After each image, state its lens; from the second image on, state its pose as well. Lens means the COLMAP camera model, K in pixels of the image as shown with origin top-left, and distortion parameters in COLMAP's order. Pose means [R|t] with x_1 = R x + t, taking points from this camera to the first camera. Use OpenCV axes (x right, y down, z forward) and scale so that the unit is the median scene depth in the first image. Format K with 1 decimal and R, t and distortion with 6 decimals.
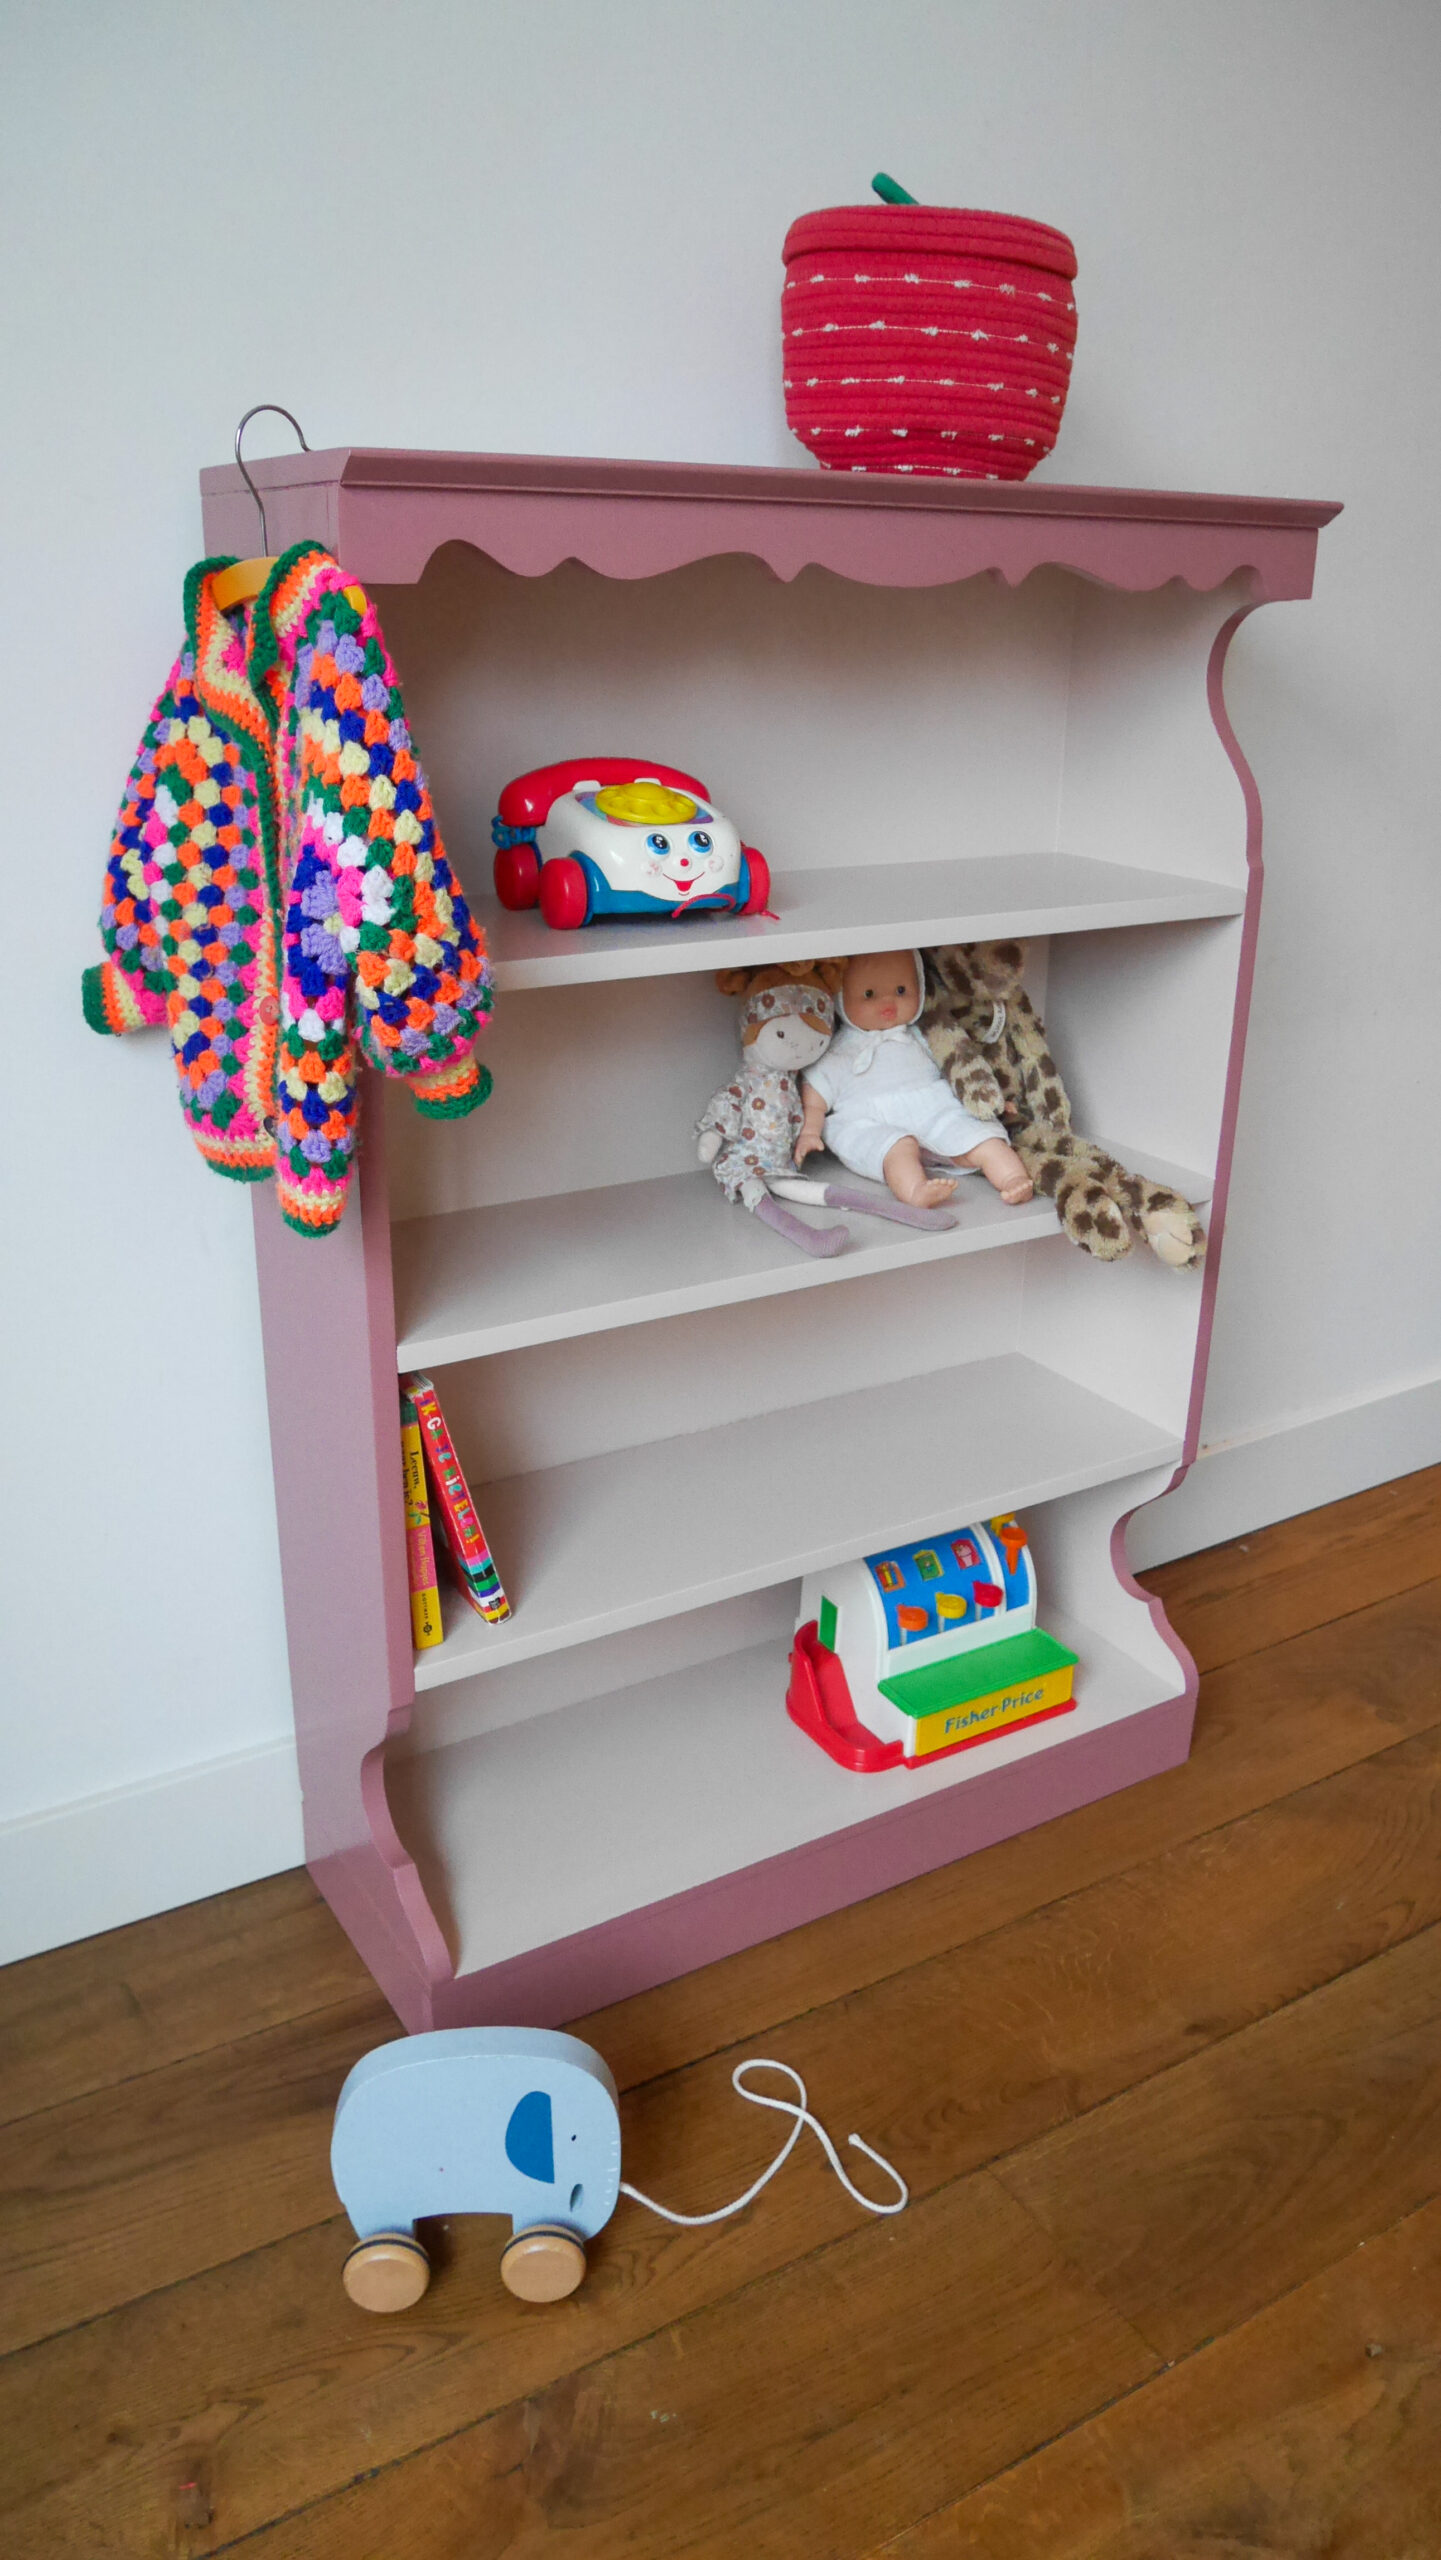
lens RADIAL K [[1848.2, 0, 722.0], [0, 1848.2, 1285.3], [0, 0, 1]] dist [-0.076800, 0.040610]
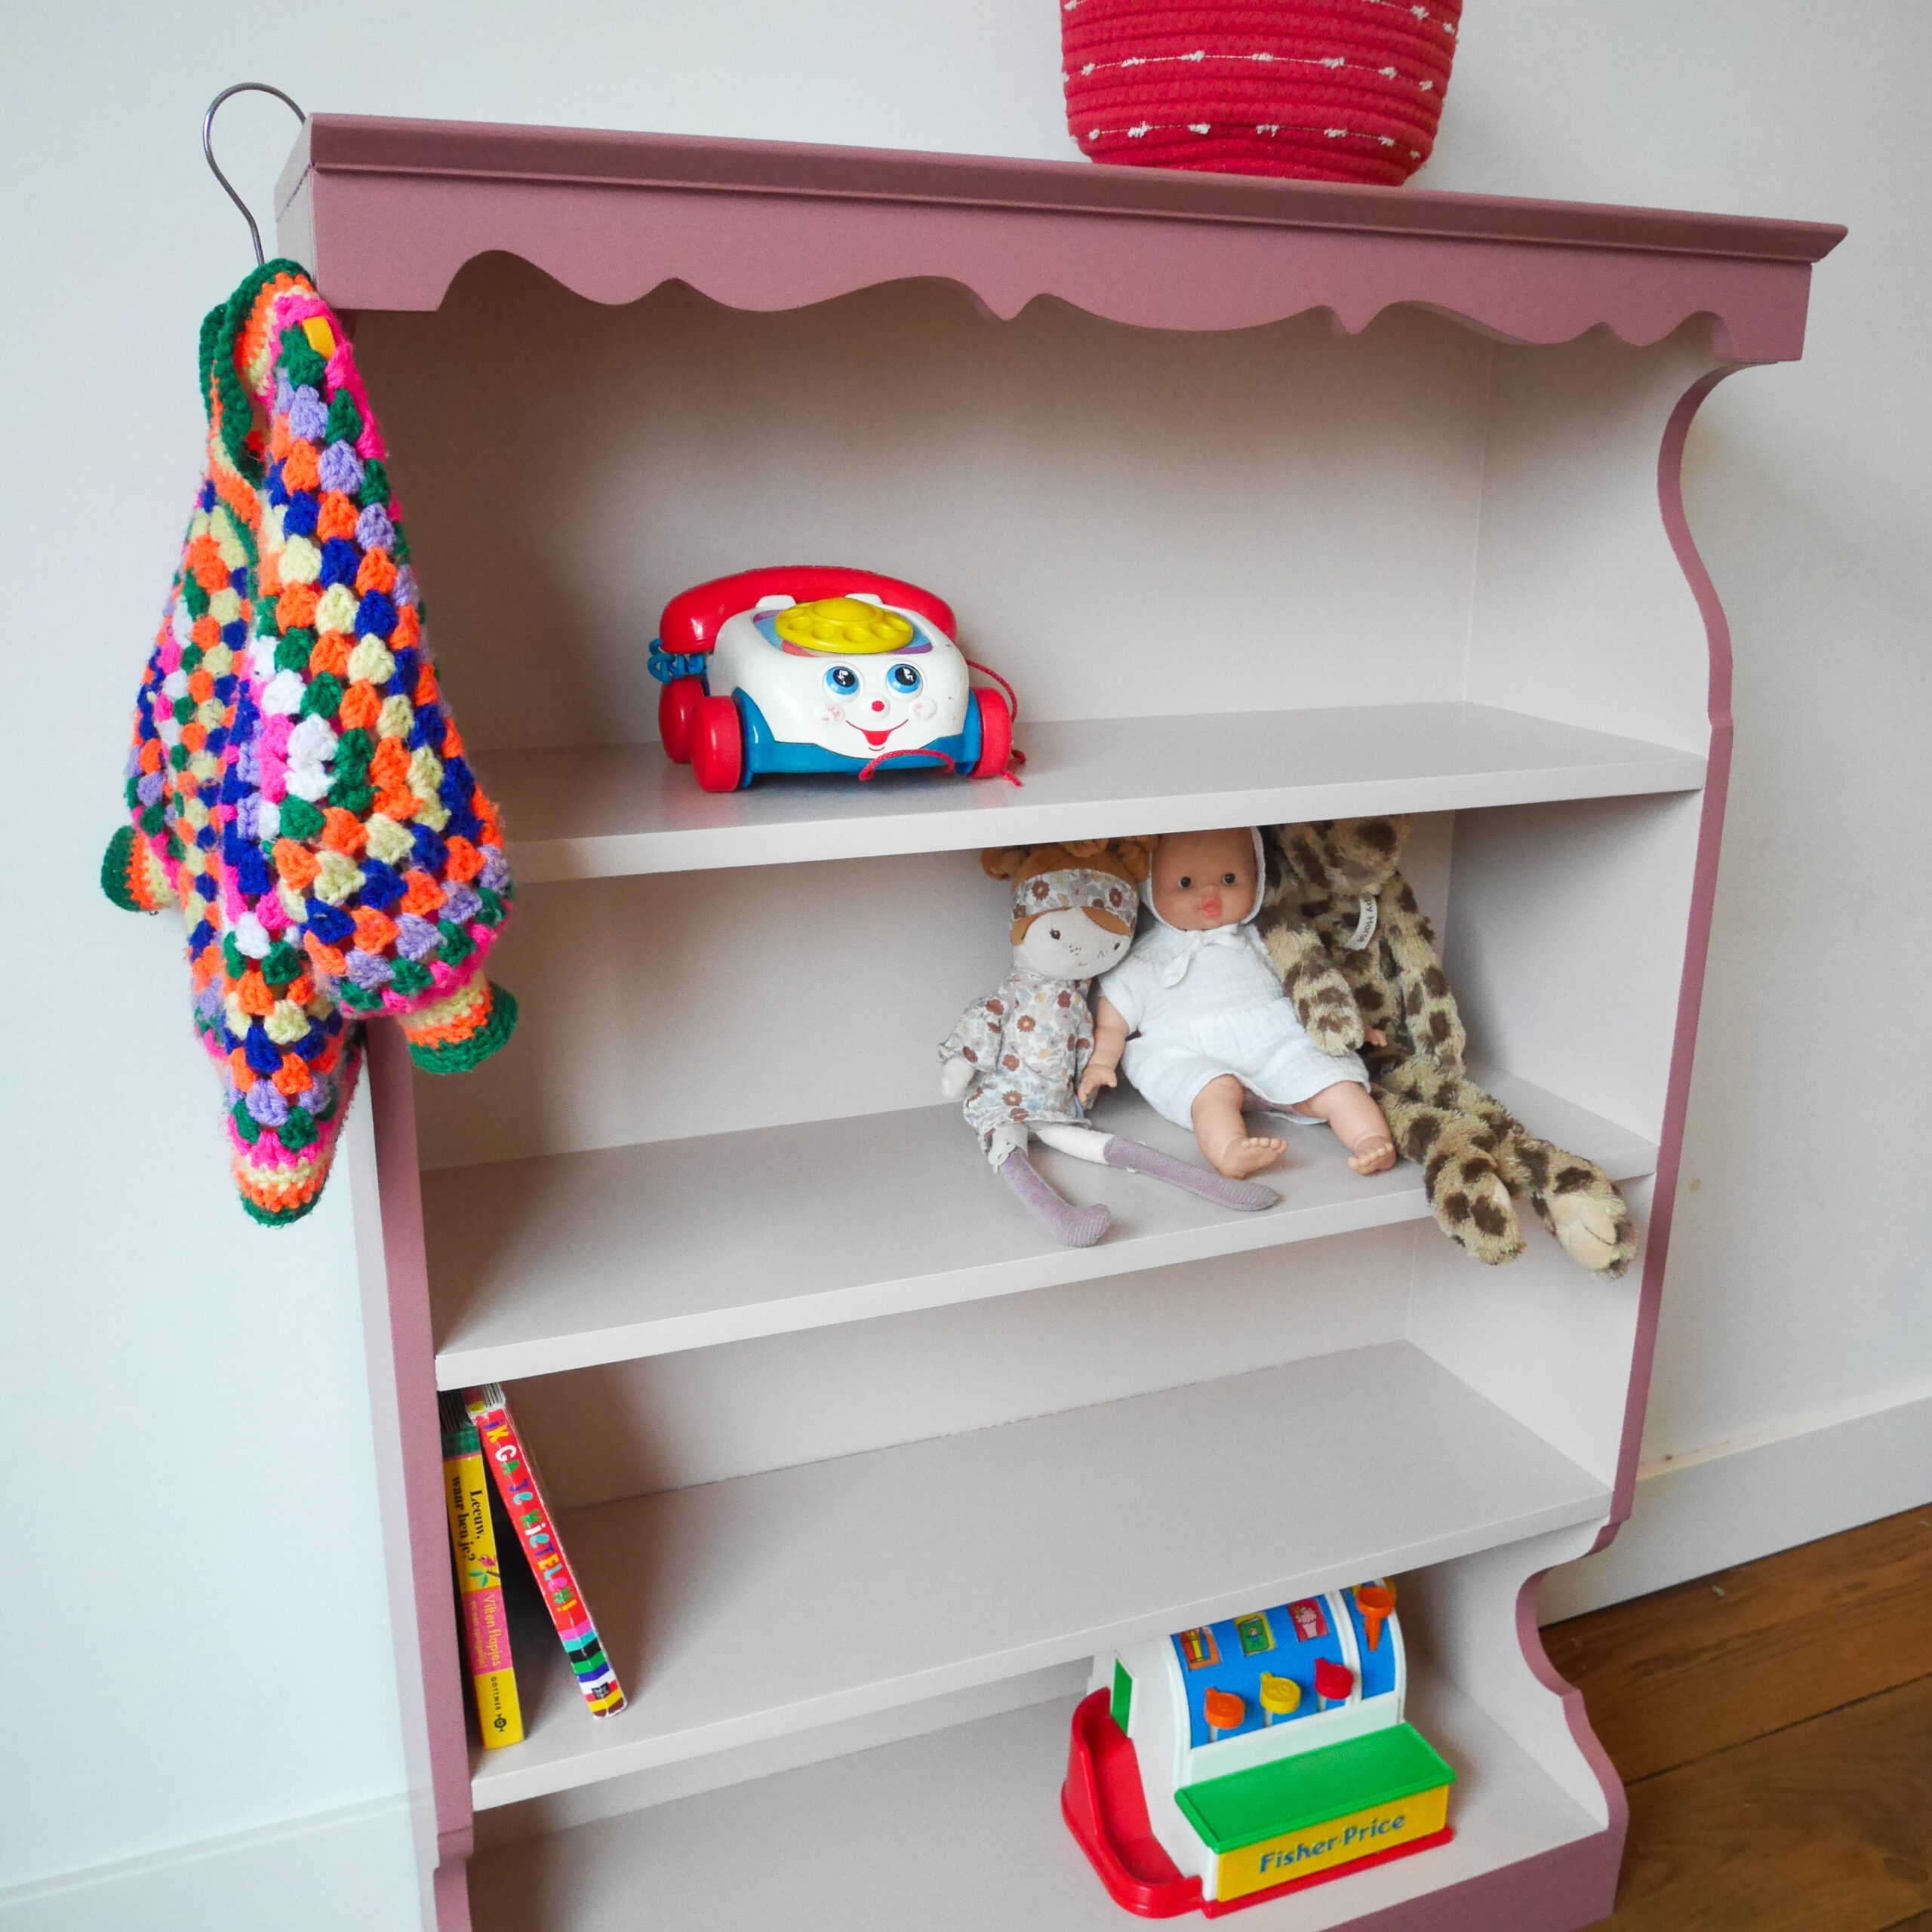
lens RADIAL K [[1876.0, 0, 970.7], [0, 1876.0, 967.6], [0, 0, 1]] dist [-0.071758, 0.033189]
pose [[0.988535, 0.041669, -0.145126, 0.112561], [-0.053668, 0.995368, -0.079766, -0.061207], [0.141130, 0.086640, 0.986193, 0.249823]]
